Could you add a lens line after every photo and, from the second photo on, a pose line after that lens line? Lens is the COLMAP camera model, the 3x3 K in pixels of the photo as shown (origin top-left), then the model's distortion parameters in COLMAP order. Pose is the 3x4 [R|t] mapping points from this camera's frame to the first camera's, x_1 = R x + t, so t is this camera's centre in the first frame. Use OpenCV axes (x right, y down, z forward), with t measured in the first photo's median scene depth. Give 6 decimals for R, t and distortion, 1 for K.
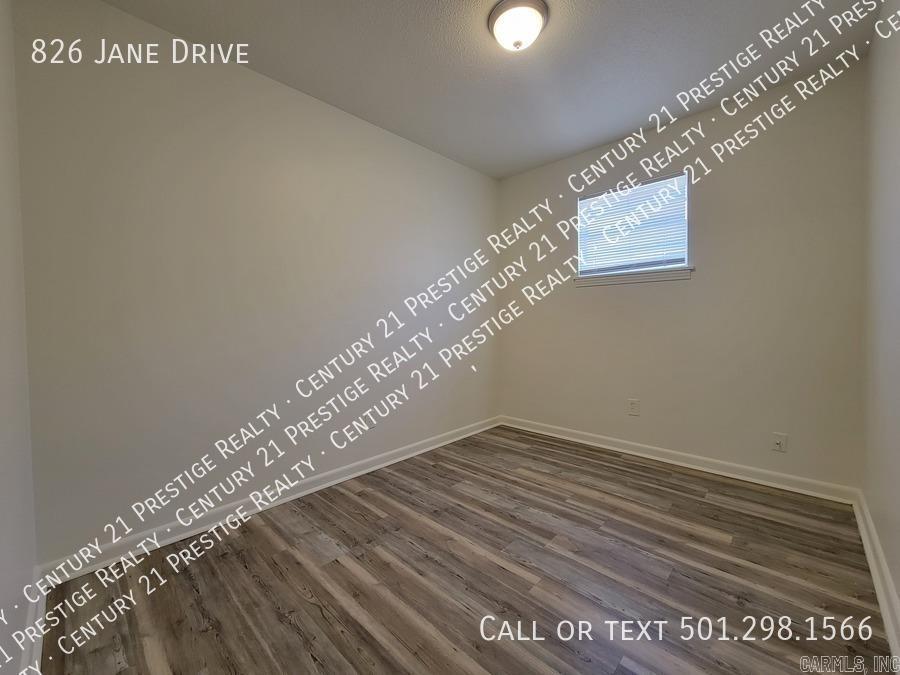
lens RADIAL K [[367.1, 0, 450.2], [0, 367.1, 337.4], [0, 0, 1]] dist [-0.003561, -0.000416]
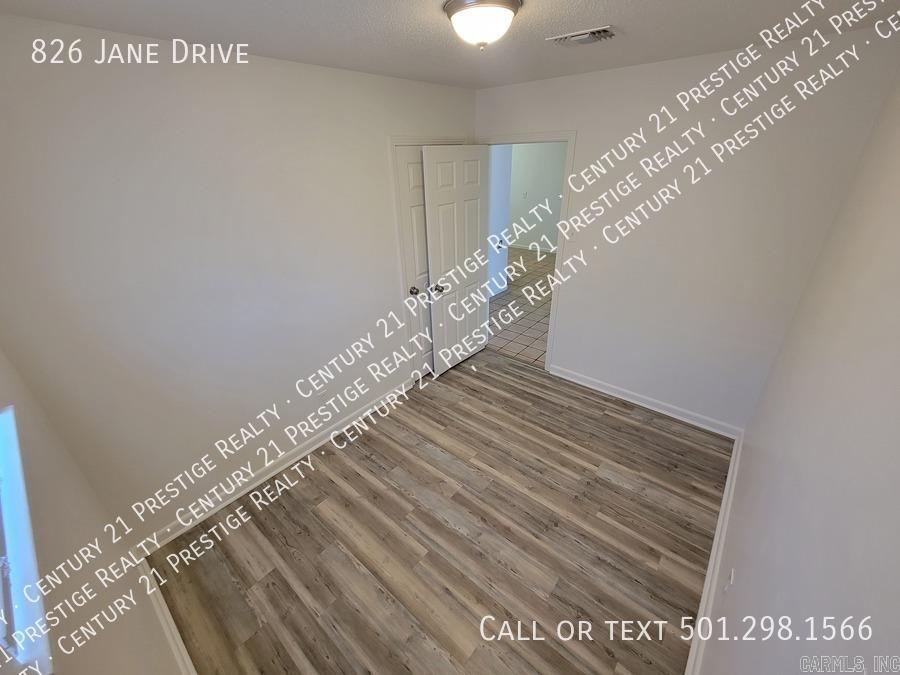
lens RADIAL K [[367.1, 0, 450.9], [0, 367.1, 337.2], [0, 0, 1]] dist [-0.003561, -0.000416]
pose [[-0.996970, 0.064909, -0.042865, 0.283233], [0.035618, 0.870846, 0.490265, -0.545253], [0.069152, 0.487252, -0.870519, 1.699809]]
